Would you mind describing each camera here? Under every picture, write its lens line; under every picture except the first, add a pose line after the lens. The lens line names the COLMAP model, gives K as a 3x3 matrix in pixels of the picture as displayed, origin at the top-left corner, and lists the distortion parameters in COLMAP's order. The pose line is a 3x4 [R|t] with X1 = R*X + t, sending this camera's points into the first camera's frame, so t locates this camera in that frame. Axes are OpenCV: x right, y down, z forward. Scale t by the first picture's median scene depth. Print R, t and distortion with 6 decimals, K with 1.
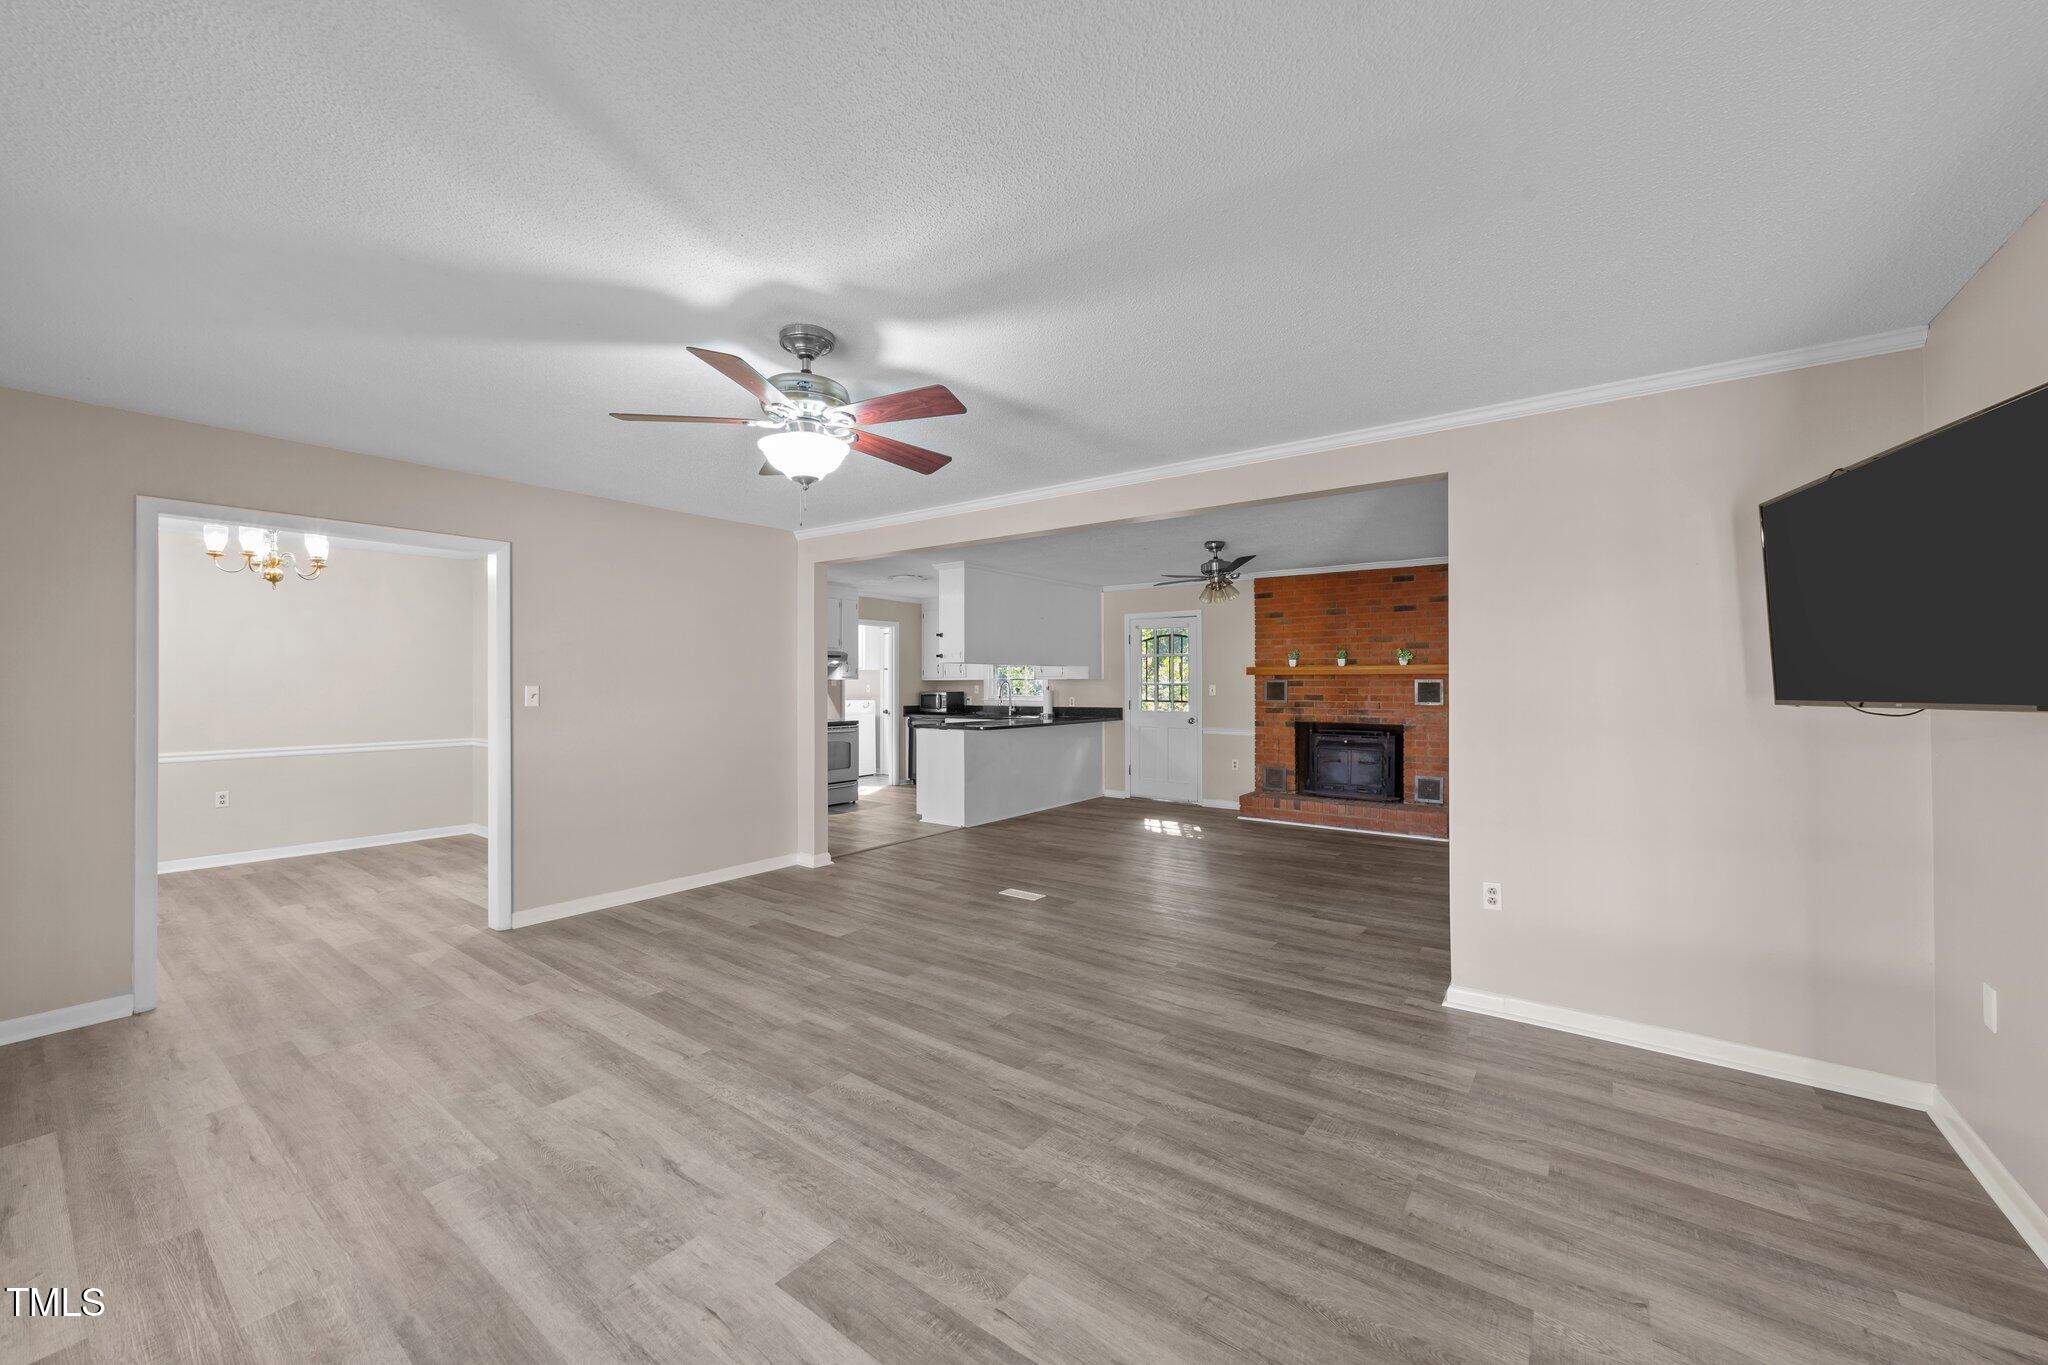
lens RADIAL K [[781.2, 0, 1033.7], [0, 781.2, 679.6], [0, 0, 1]] dist [-0.012972, 0.004243]
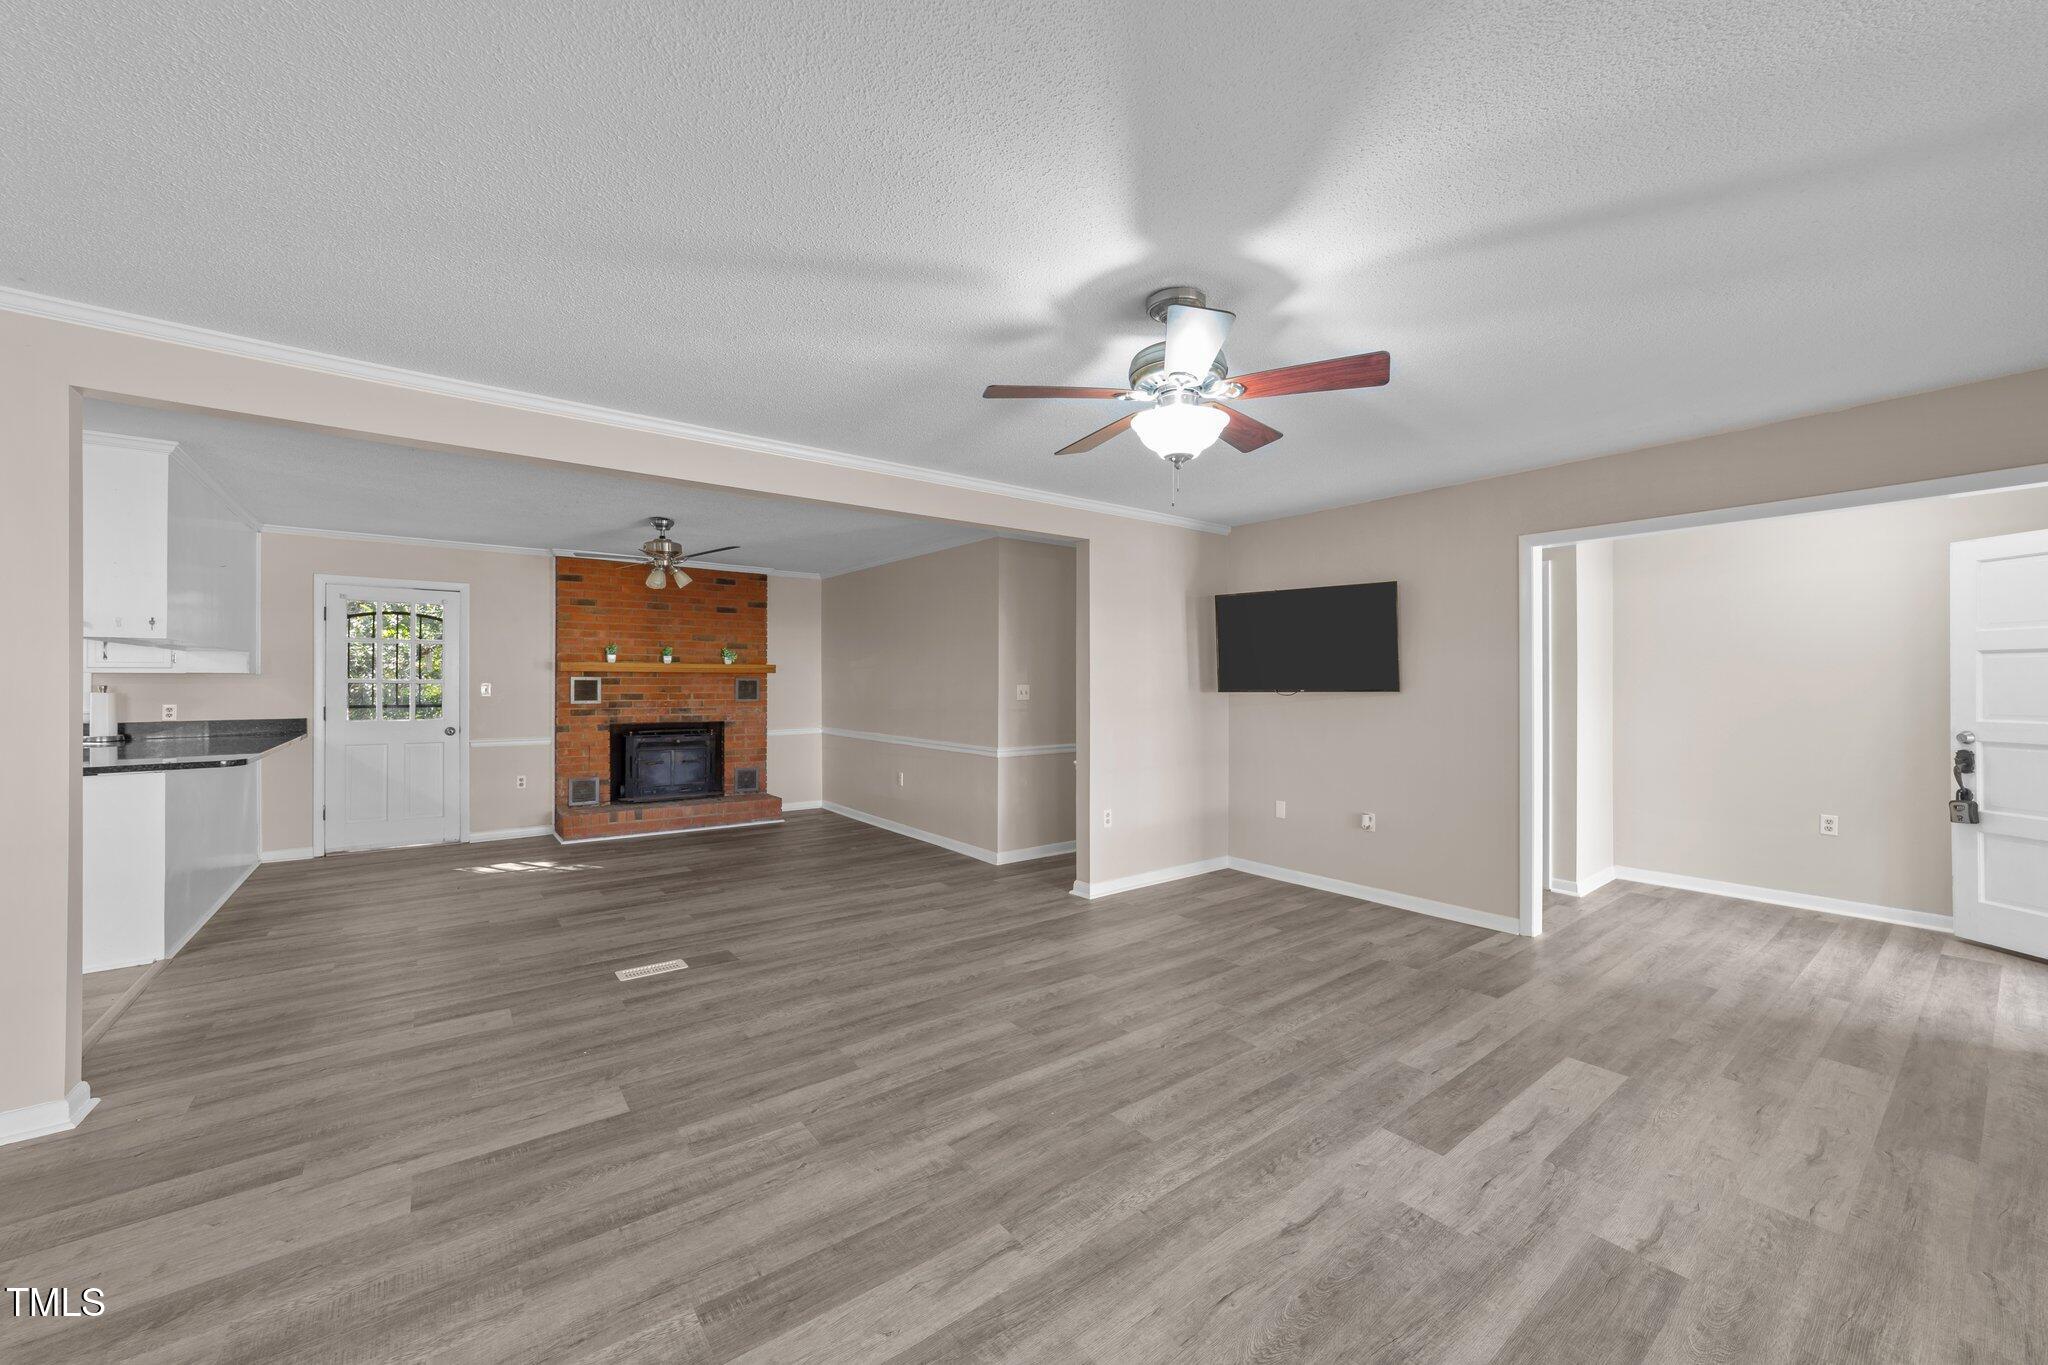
lens RADIAL K [[781.2, 0, 1027.3], [0, 781.2, 677.2], [0, 0, 1]] dist [-0.012972, 0.004243]
pose [[0.275566, 0.007910, 0.961250, -0.445104], [-0.006353, 0.999959, -0.006408, 0.003152], [-0.961261, -0.004341, 0.275605, 0.334068]]
